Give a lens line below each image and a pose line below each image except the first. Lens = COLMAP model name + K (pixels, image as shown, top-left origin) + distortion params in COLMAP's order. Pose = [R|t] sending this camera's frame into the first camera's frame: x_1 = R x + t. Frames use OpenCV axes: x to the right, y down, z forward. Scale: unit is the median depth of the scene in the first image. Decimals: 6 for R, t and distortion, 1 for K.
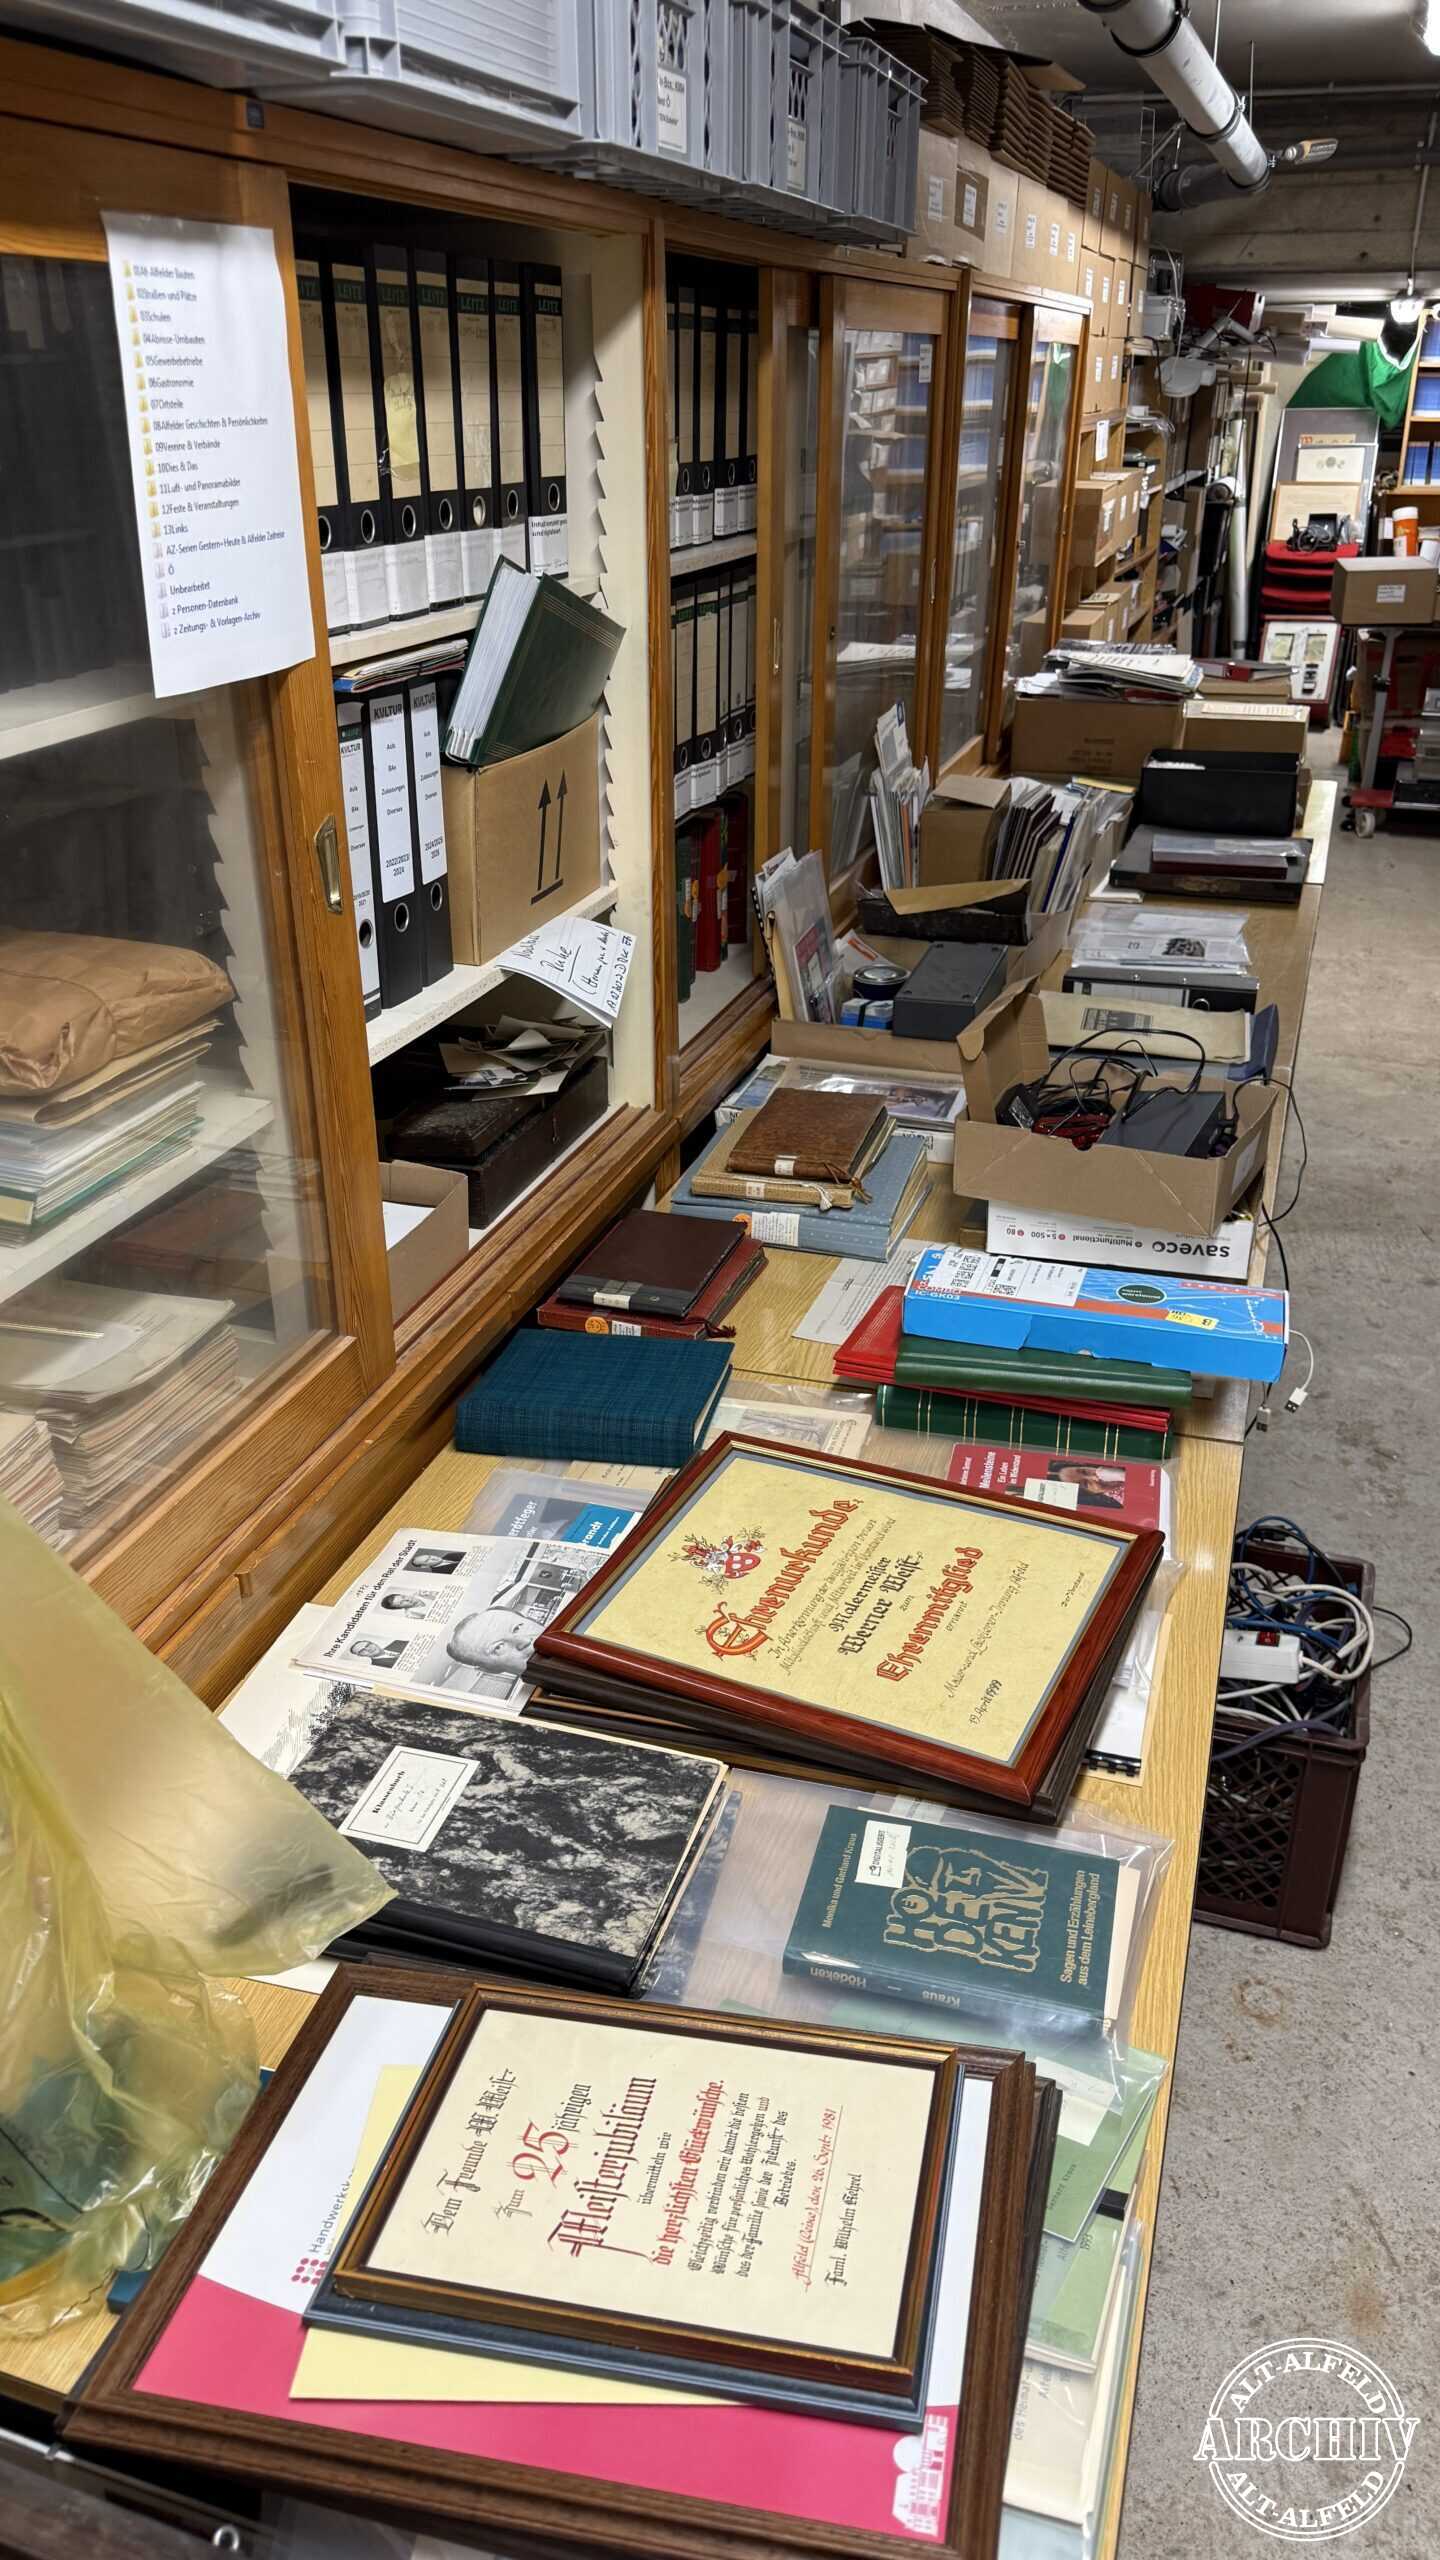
lens RADIAL K [[1811.3, 0, 717.3], [0, 1811.3, 1285.0], [0, 0, 1]] dist [0.058722, -0.070064]
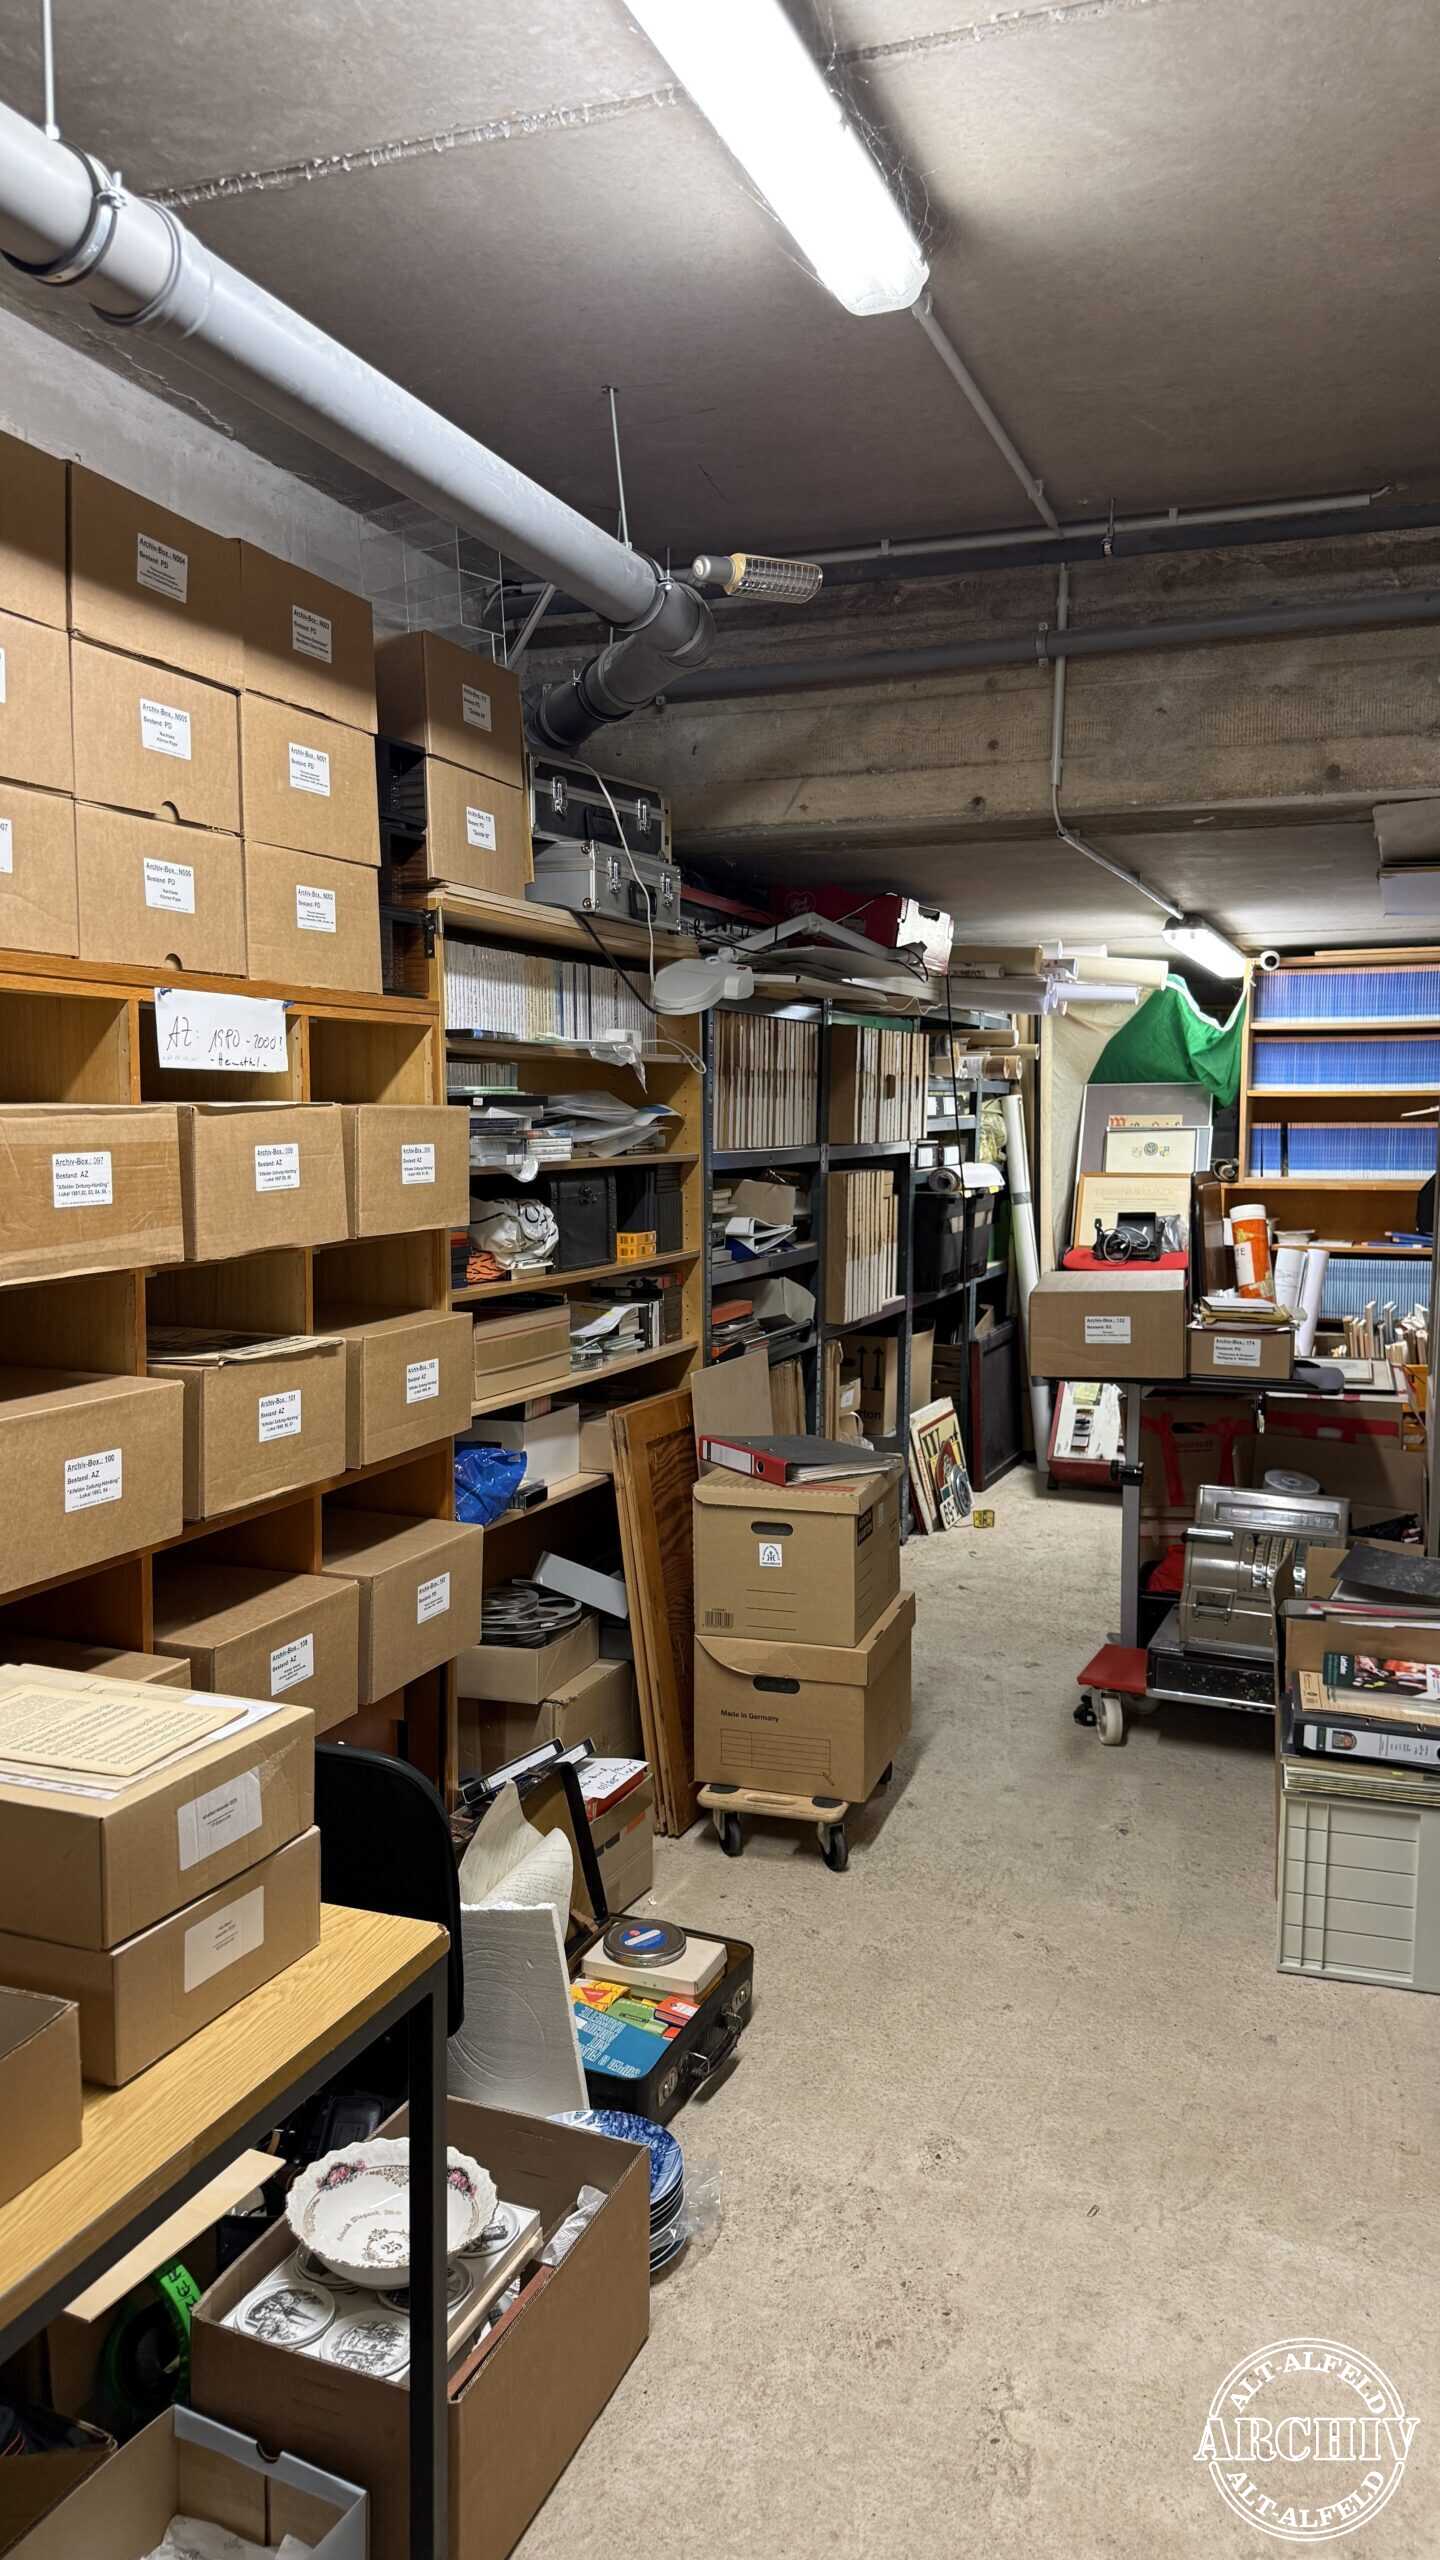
lens RADIAL K [[1811.3, 0, 696.2], [0, 1811.3, 1296.9], [0, 0, 1]] dist [0.058722, -0.070064]
pose [[0.998006, 0.010211, -0.062294, 0.263896], [-0.031490, 0.935804, -0.351112, -0.175384], [0.054710, 0.352373, 0.934259, 0.438308]]
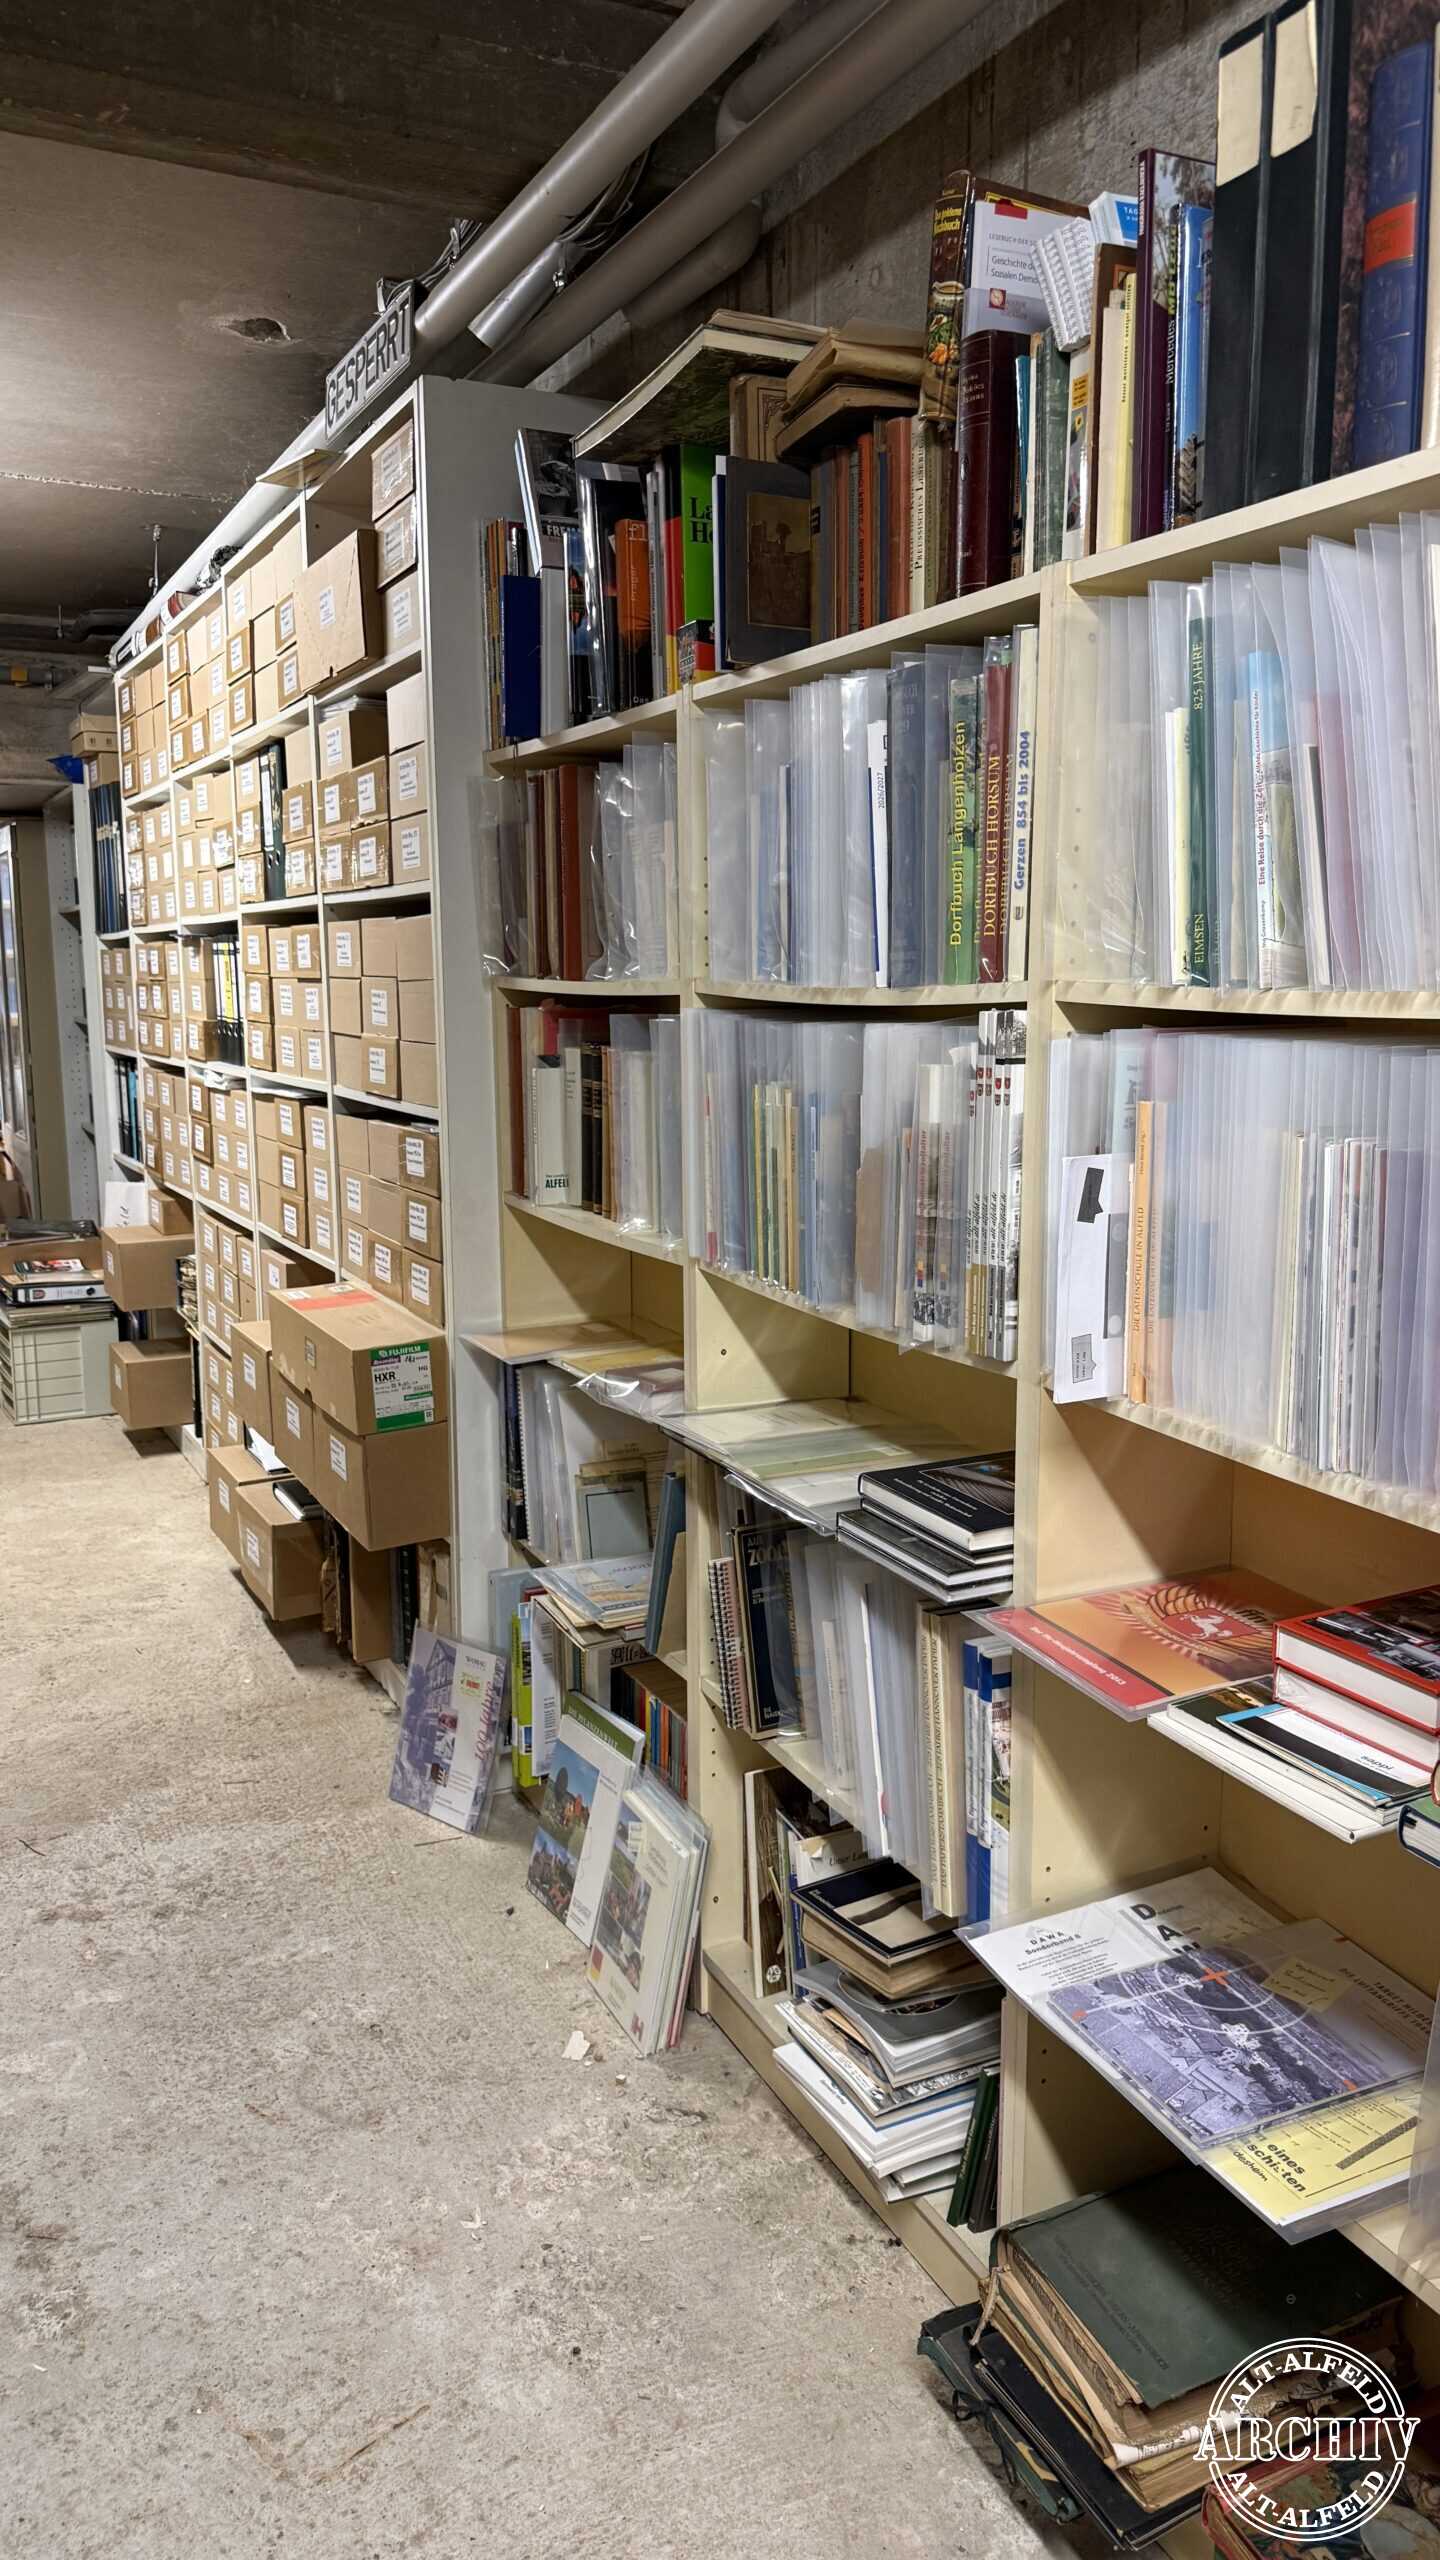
lens RADIAL K [[1811.3, 0, 768.1], [0, 1811.3, 1307.7], [0, 0, 1]] dist [0.058722, -0.070064]
pose [[0.701223, -0.121215, 0.702562, 0.057193], [0.311856, 0.938314, -0.149371, -0.014711], [-0.641118, 0.323841, 0.695769, 0.124684]]
